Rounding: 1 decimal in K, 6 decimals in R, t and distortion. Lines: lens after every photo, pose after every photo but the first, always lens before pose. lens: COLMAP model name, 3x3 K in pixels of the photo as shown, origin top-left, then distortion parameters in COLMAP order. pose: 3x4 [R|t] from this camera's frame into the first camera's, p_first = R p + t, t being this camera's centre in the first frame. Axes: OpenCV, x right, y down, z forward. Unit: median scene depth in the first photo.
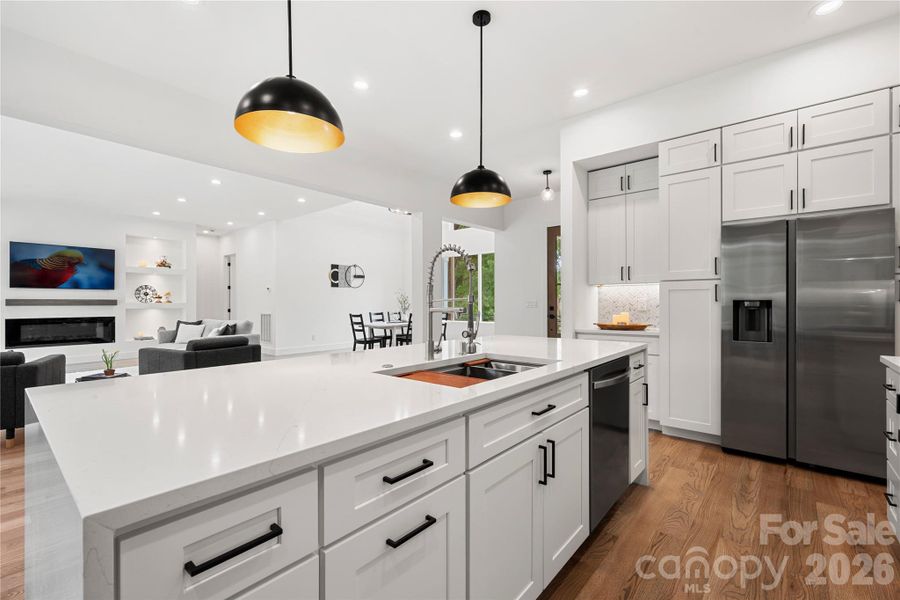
lens RADIAL K [[392.5, 0, 446.1], [0, 392.5, 301.6], [0, 0, 1]] dist [0.002591, -0.000616]
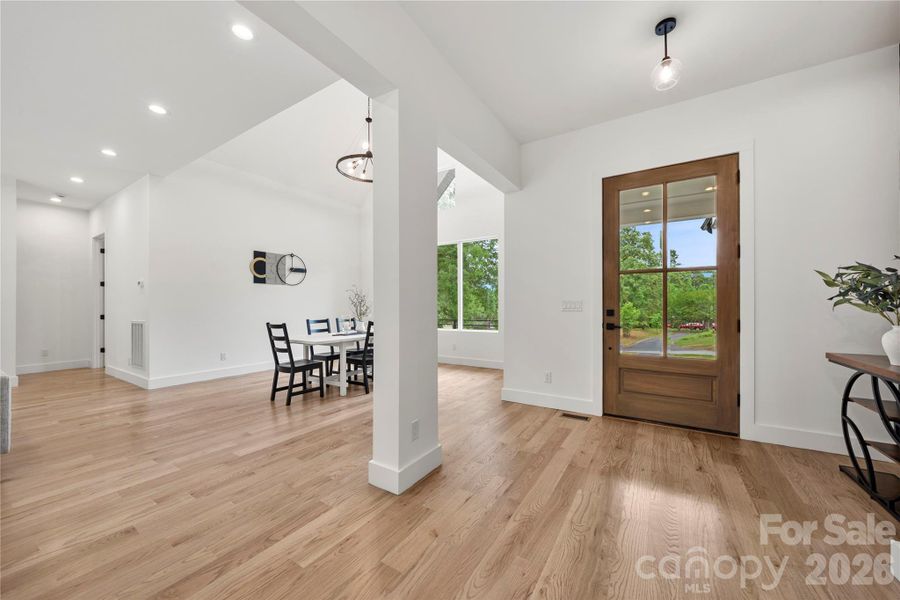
lens RADIAL K [[325.7, 0, 449.9], [0, 325.7, 307.4], [0, 0, 1]] dist [-0.007383, -0.000656]
pose [[0.988067, -0.002106, 0.154007, -0.039630], [0.001563, 0.999992, 0.003646, 0.005486], [-0.154014, -0.003362, 0.988063, 0.417866]]
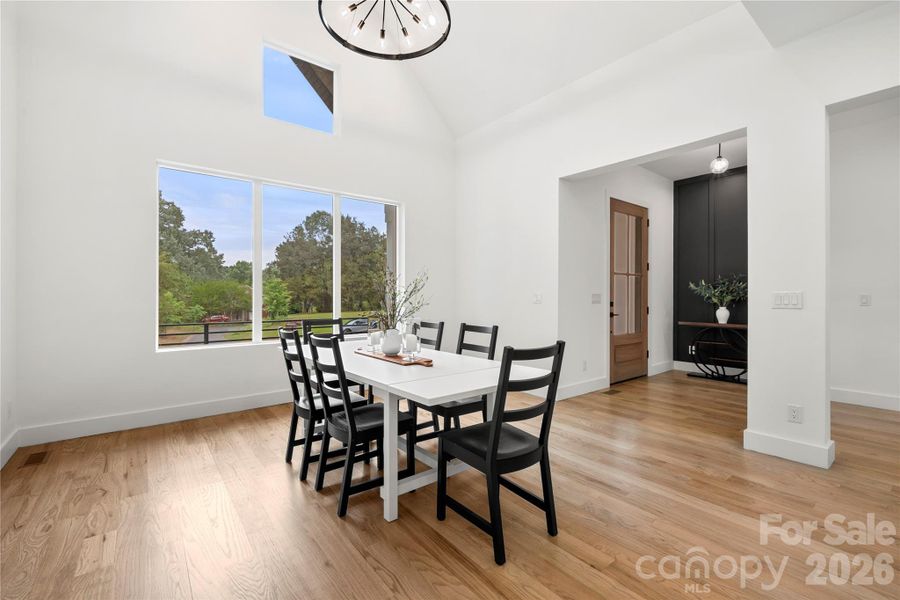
lens RADIAL K [[392.5, 0, 447.4], [0, 392.5, 293.7], [0, 0, 1]] dist [0.002591, -0.000616]
pose [[0.190235, 0.006836, 0.981715, -0.420966], [-0.001684, 0.999977, -0.006637, 0.002225], [-0.981737, -0.000391, 0.190242, 0.896201]]
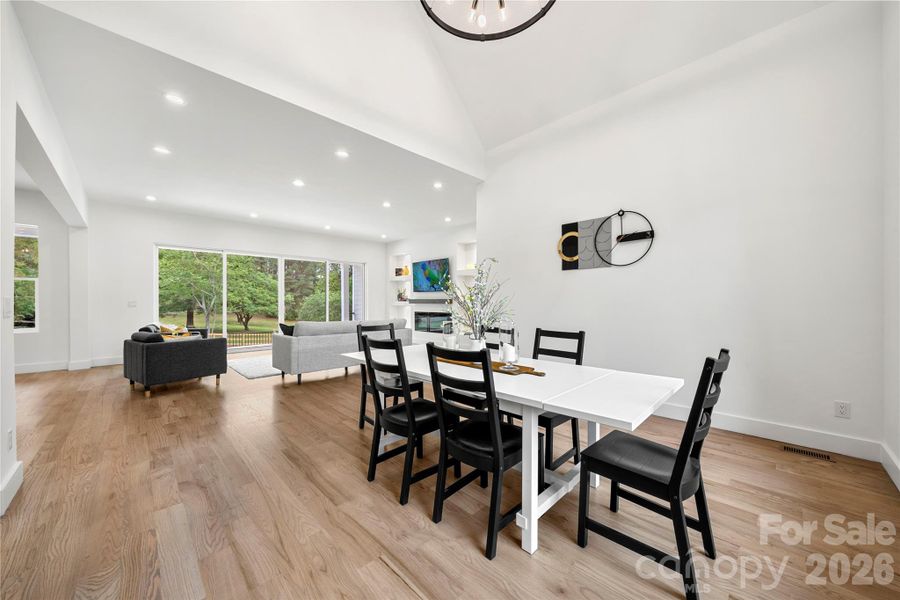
lens RADIAL K [[325.7, 0, 448.6], [0, 325.7, 304.2], [0, 0, 1]] dist [-0.007383, -0.000656]
pose [[-0.081080, 0.008807, -0.996669, 0.150071], [0.003046, 0.999958, 0.008588, 0.002247], [0.996703, -0.002340, -0.081103, 1.001898]]
